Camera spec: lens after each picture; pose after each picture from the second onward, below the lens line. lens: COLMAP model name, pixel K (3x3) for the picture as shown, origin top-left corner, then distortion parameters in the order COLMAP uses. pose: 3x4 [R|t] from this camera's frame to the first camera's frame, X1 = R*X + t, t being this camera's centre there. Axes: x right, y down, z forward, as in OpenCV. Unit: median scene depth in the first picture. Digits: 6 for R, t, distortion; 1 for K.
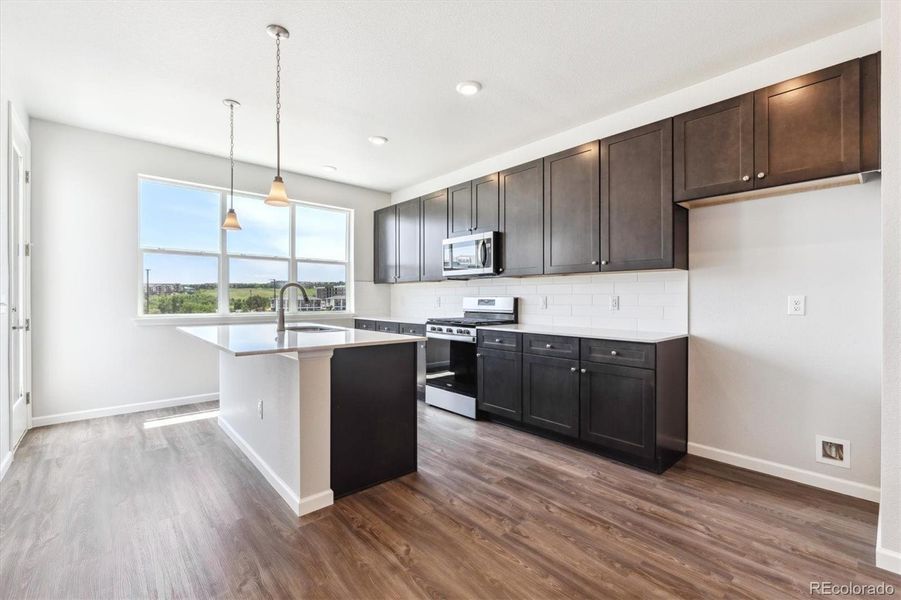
lens RADIAL K [[396.6, 0, 452.4], [0, 396.6, 296.6], [0, 0, 1]] dist [0.002108, -0.000341]
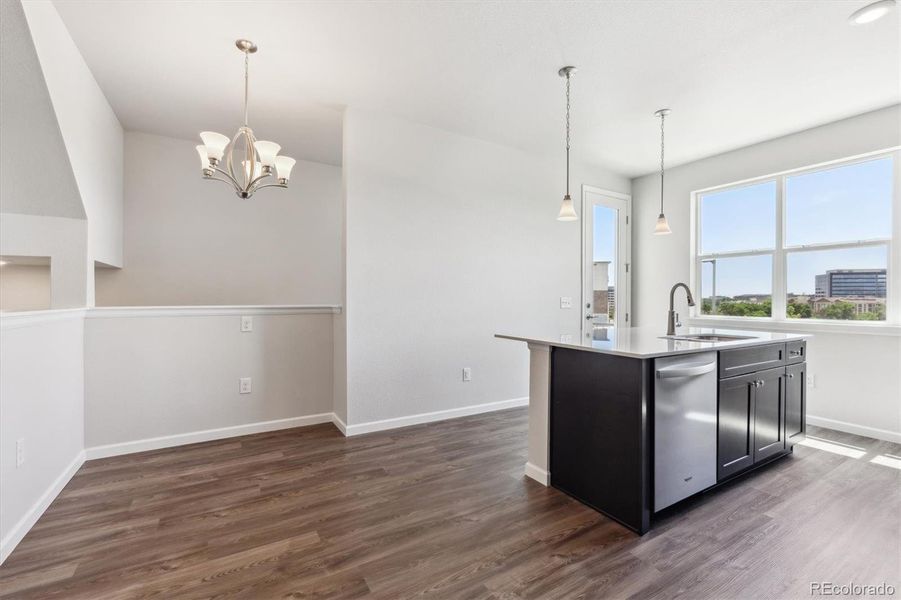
lens RADIAL K [[396.6, 0, 452.2], [0, 396.6, 300.0], [0, 0, 1]] dist [0.002108, -0.000341]
pose [[-0.194007, 0.002861, -0.980996, 0.465268], [-0.004754, 0.999981, 0.003857, 0.002620], [0.980989, 0.005412, -0.193990, 0.537616]]
